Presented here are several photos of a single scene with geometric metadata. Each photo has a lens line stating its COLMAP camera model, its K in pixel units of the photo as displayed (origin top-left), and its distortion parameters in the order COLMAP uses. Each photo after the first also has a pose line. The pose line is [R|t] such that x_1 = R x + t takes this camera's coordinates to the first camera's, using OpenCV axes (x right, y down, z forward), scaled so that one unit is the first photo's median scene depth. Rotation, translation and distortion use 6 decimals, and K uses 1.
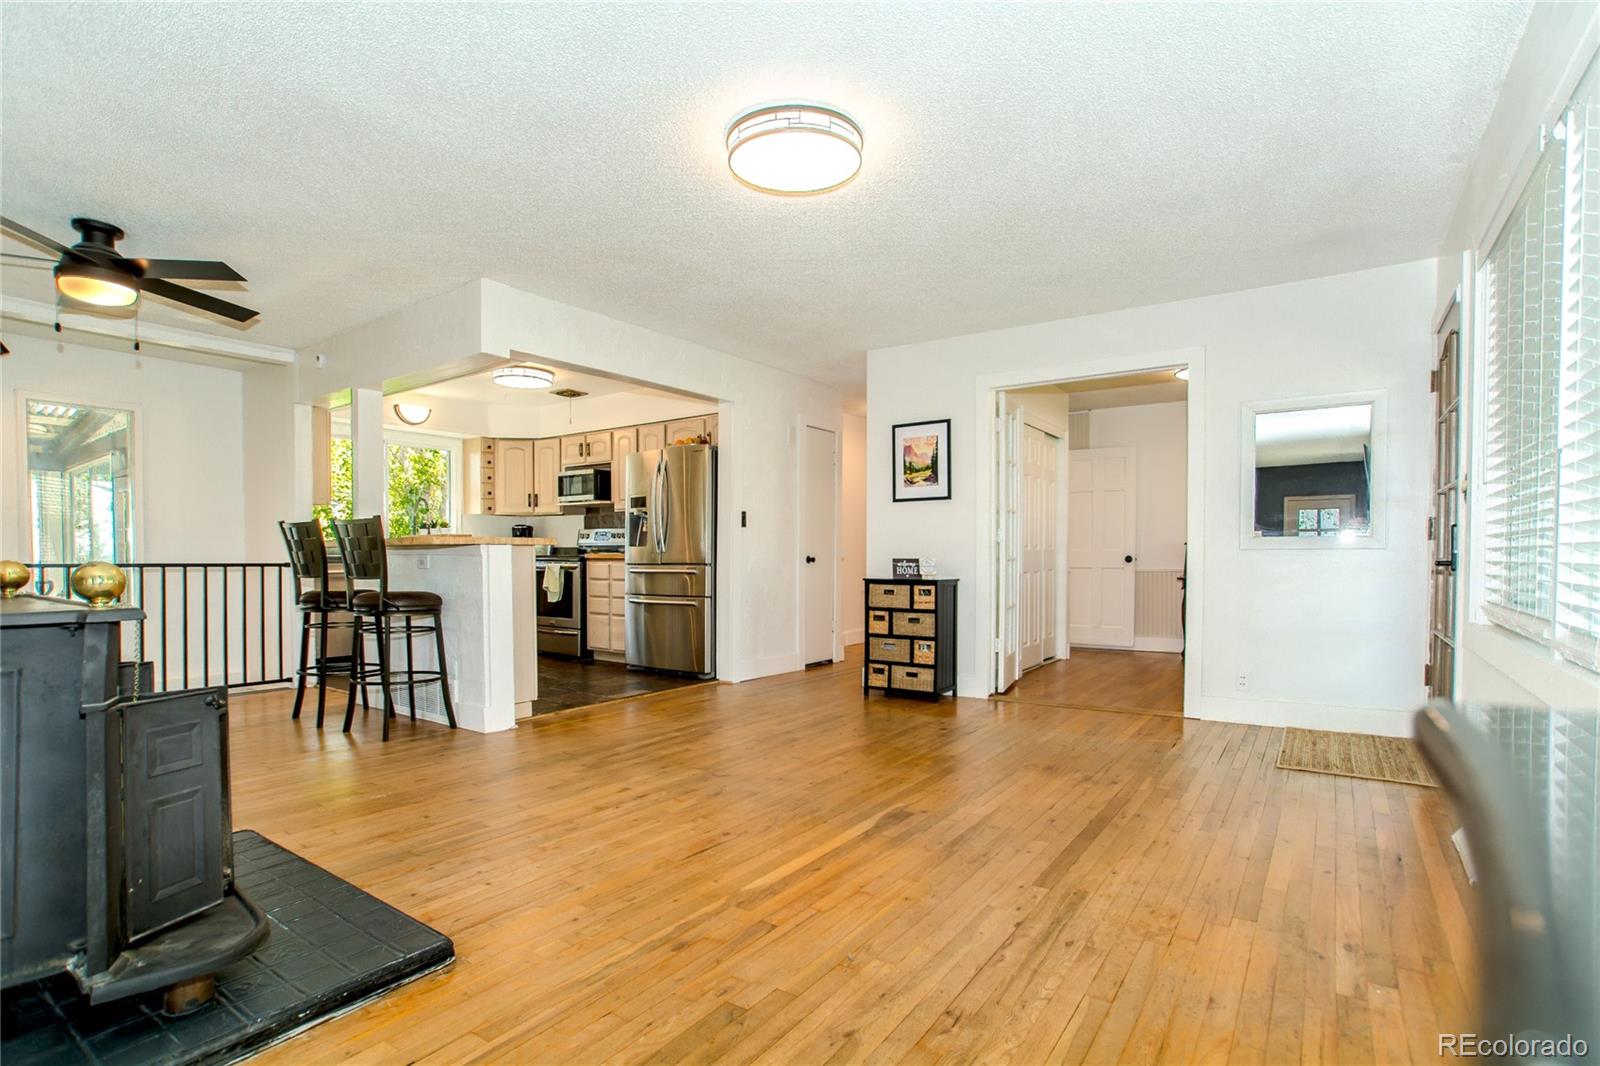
lens RADIAL K [[786.7, 0, 747.3], [0, 786.7, 581.9], [0, 0, 1]] dist [-0.066460, 0.000322]
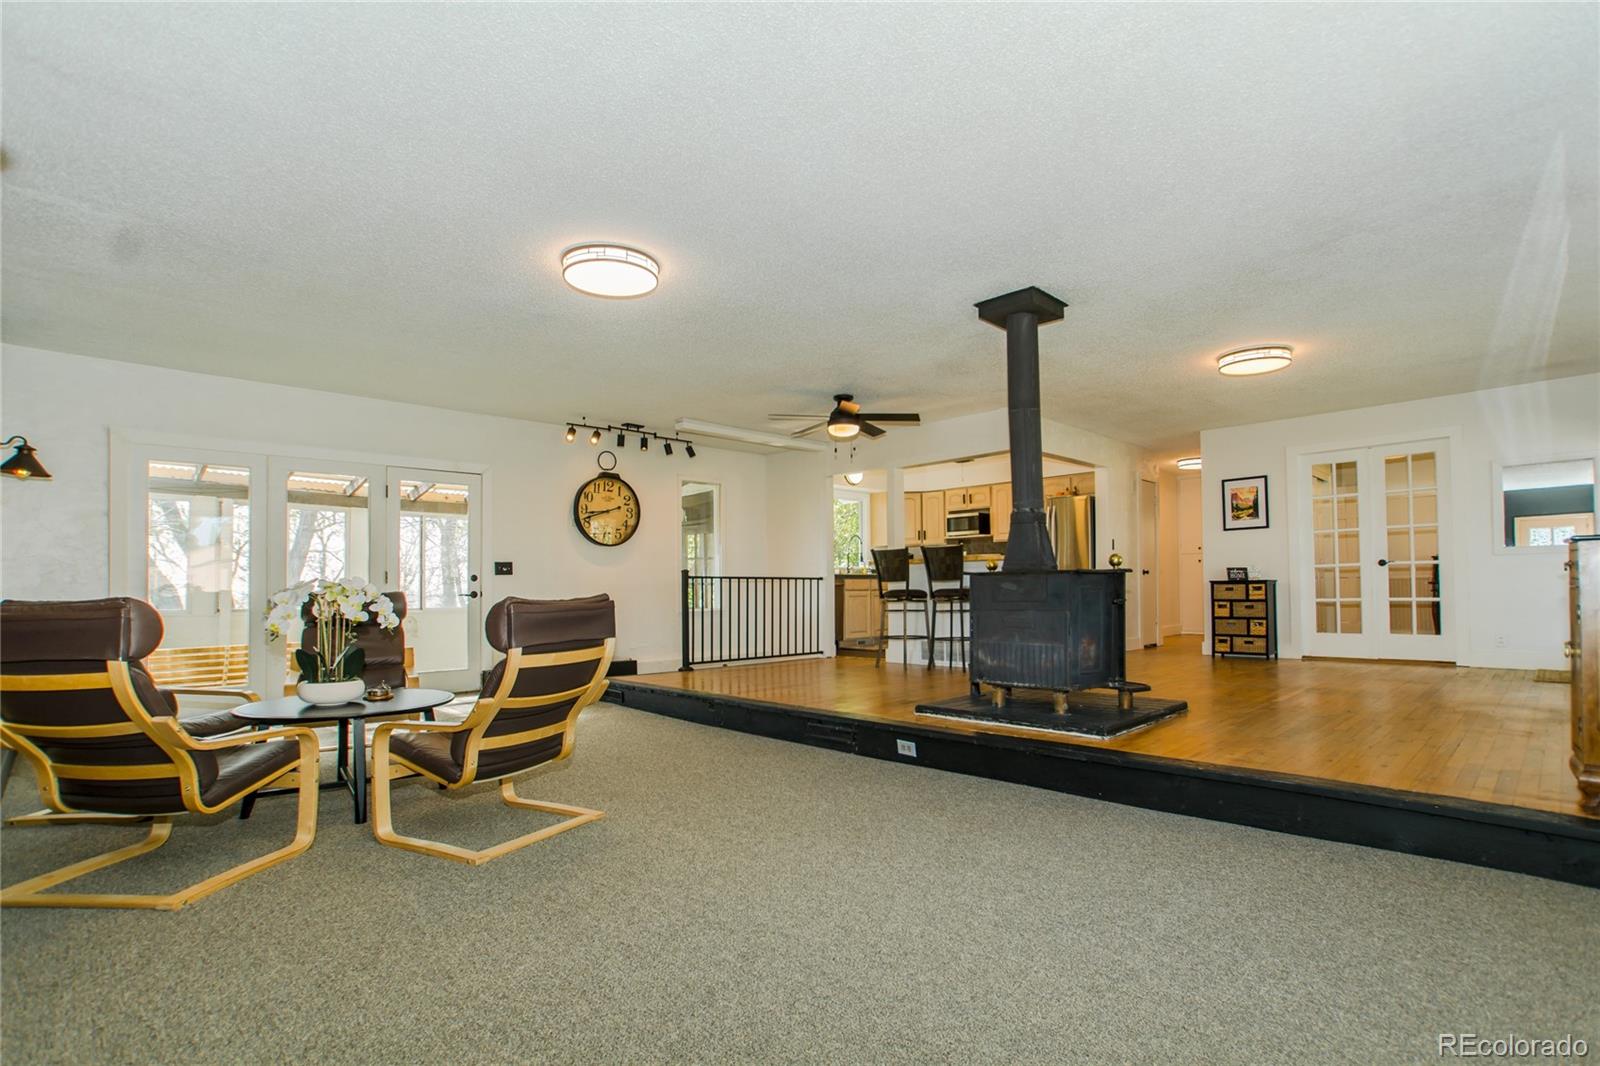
lens RADIAL K [[752.6, 0, 806.8], [0, 752.6, 580.0], [0, 0, 1]] dist [-0.038567, 0.000170]
pose [[0.989438, -0.015396, -0.144136, -0.398158], [0.009452, 0.999080, -0.041833, 0.044703], [0.144648, 0.040029, 0.988673, -0.519022]]
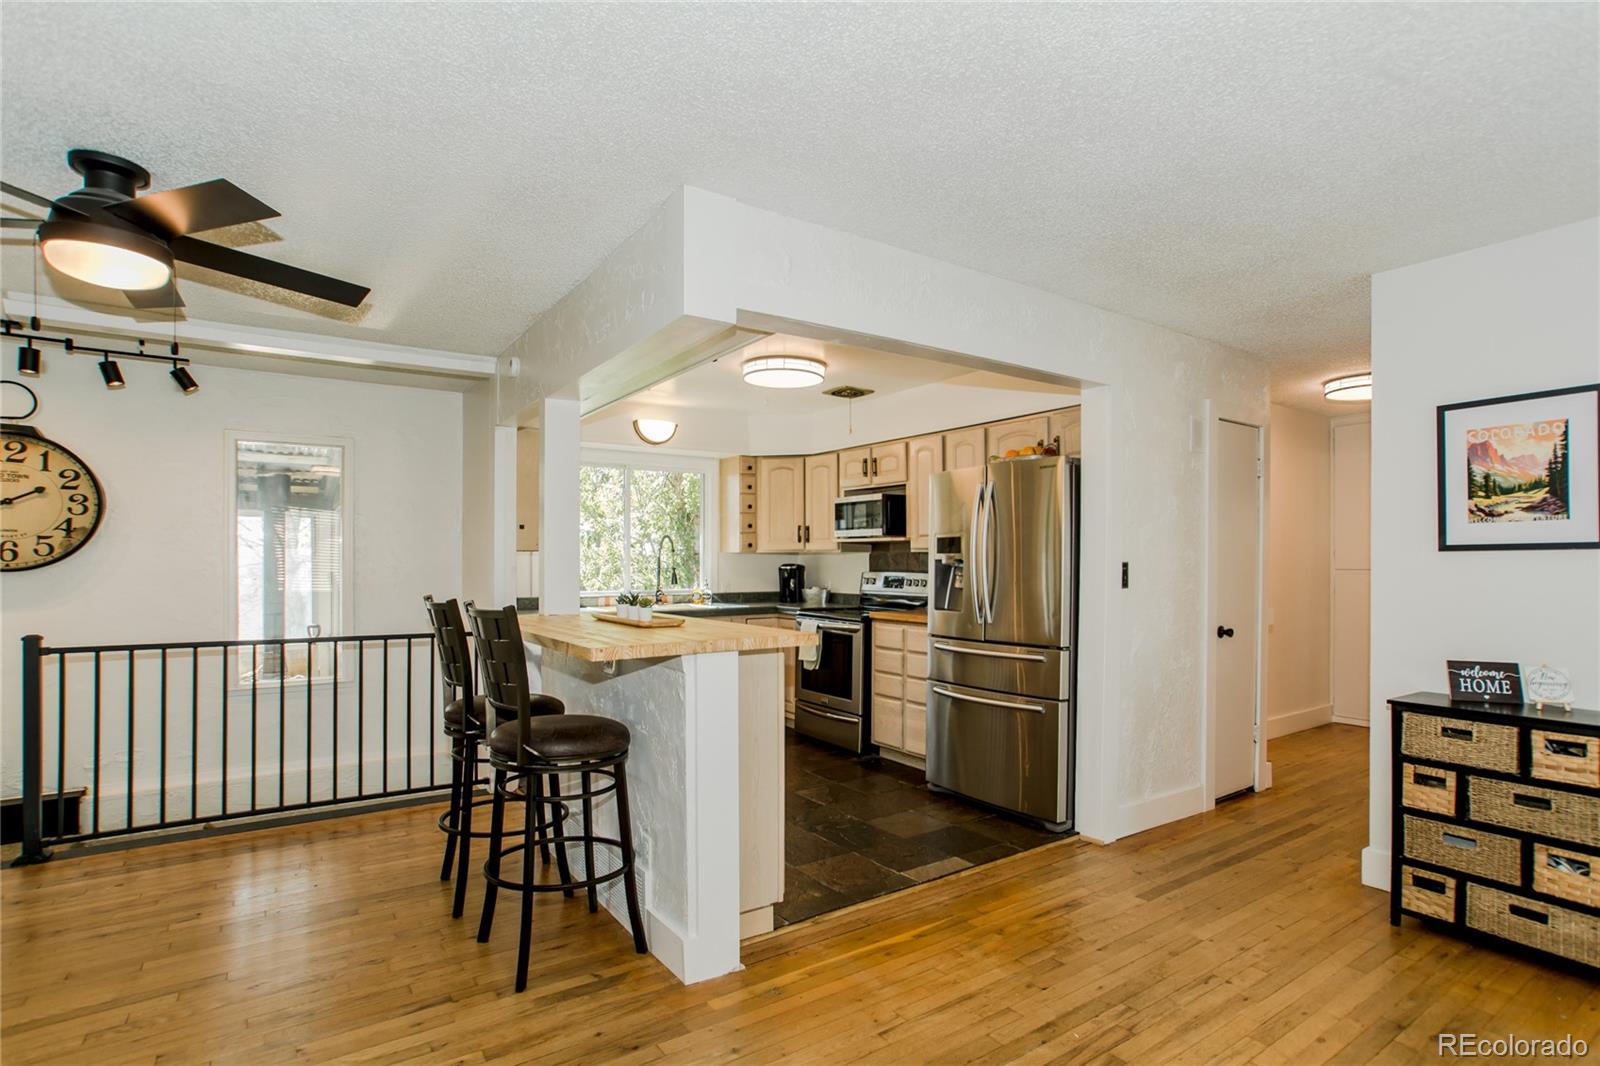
lens RADIAL K [[778.5, 0, 761.2], [0, 778.5, 563.2], [0, 0, 1]] dist [-0.053664, 0.027190]
pose [[0.940332, 0.001100, -0.340256, -0.070118], [-0.011363, 0.999539, -0.028172, -0.072731], [0.340068, 0.030357, 0.939911, 0.357178]]
